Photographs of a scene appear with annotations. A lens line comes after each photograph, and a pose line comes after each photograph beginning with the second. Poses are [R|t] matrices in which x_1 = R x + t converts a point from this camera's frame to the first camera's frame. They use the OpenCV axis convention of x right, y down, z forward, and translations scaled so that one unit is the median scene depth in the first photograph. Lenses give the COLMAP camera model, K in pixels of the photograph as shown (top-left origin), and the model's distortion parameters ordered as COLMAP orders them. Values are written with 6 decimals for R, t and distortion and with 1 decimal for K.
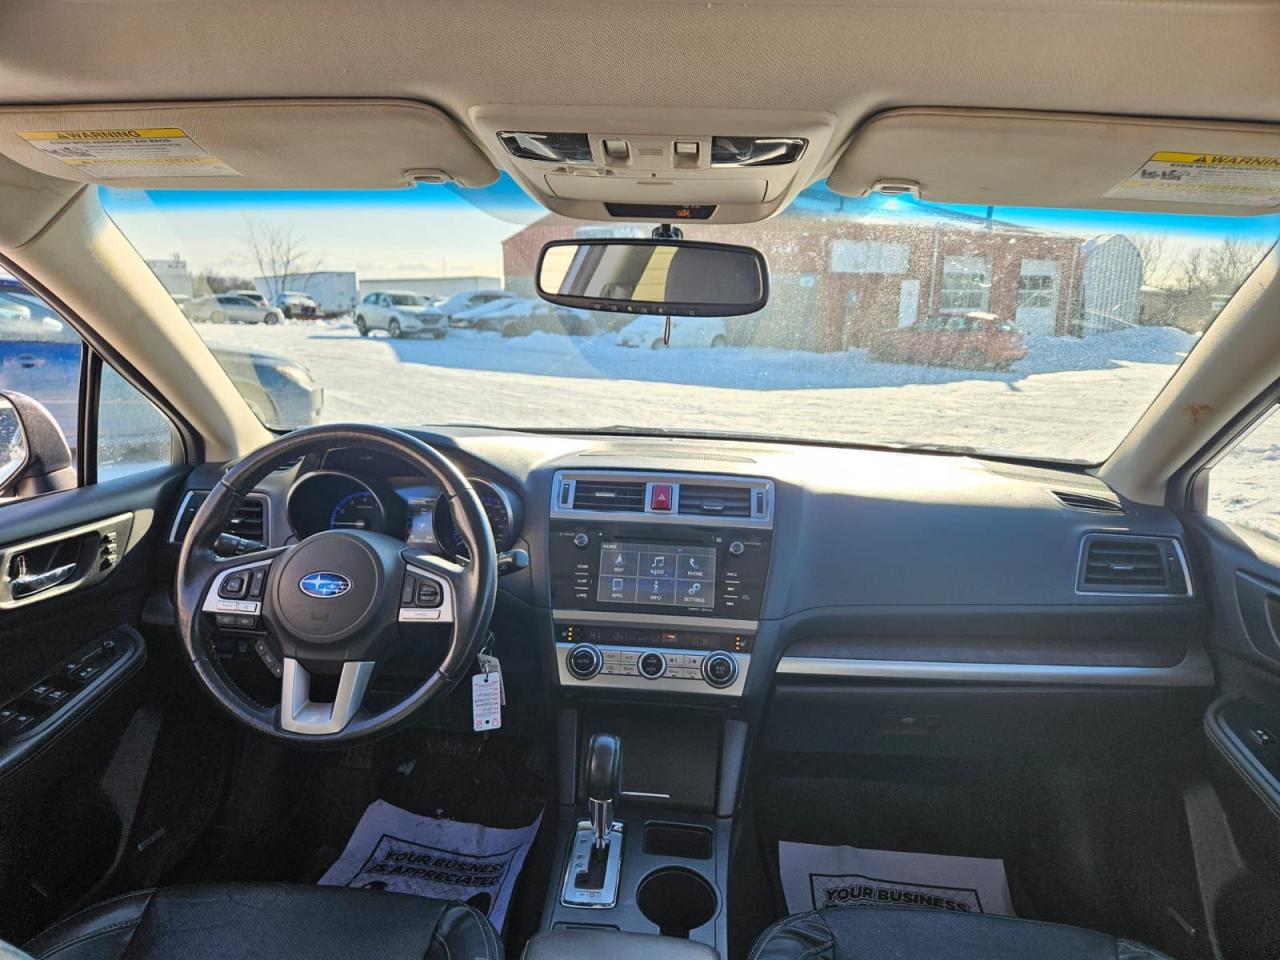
lens RADIAL K [[867.9, 0, 637.5], [0, 867.9, 491.0], [0, 0, 1]] dist [0.023985, -0.014648]
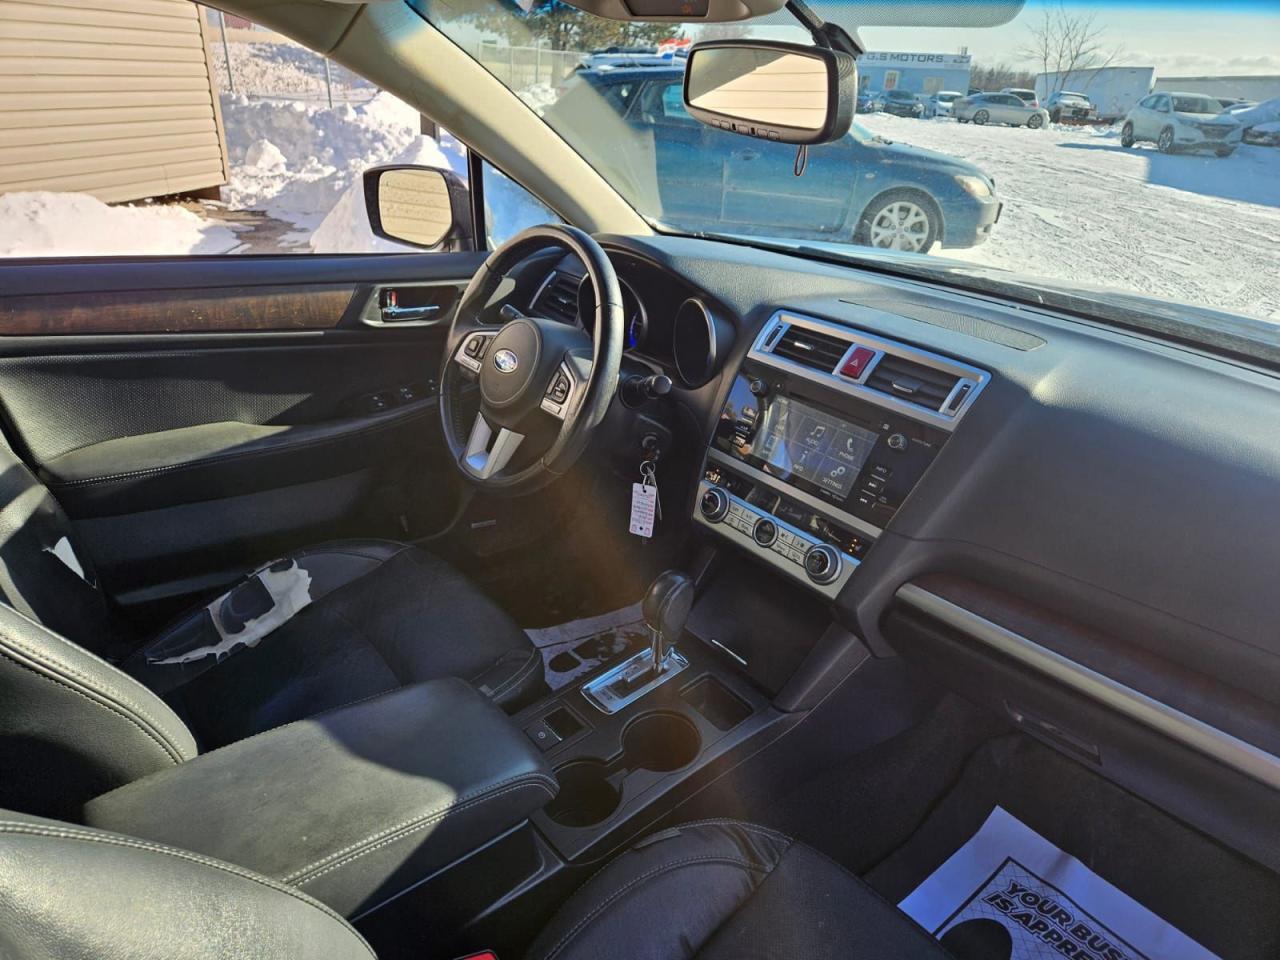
lens RADIAL K [[867.9, 0, 631.5], [0, 867.9, 481.2], [0, 0, 1]] dist [0.023985, -0.014648]
pose [[0.684027, 0.320794, -0.655132, 0.509979], [-0.186926, 0.945207, 0.267662, -0.075415], [0.705100, -0.060627, 0.706512, 0.234834]]
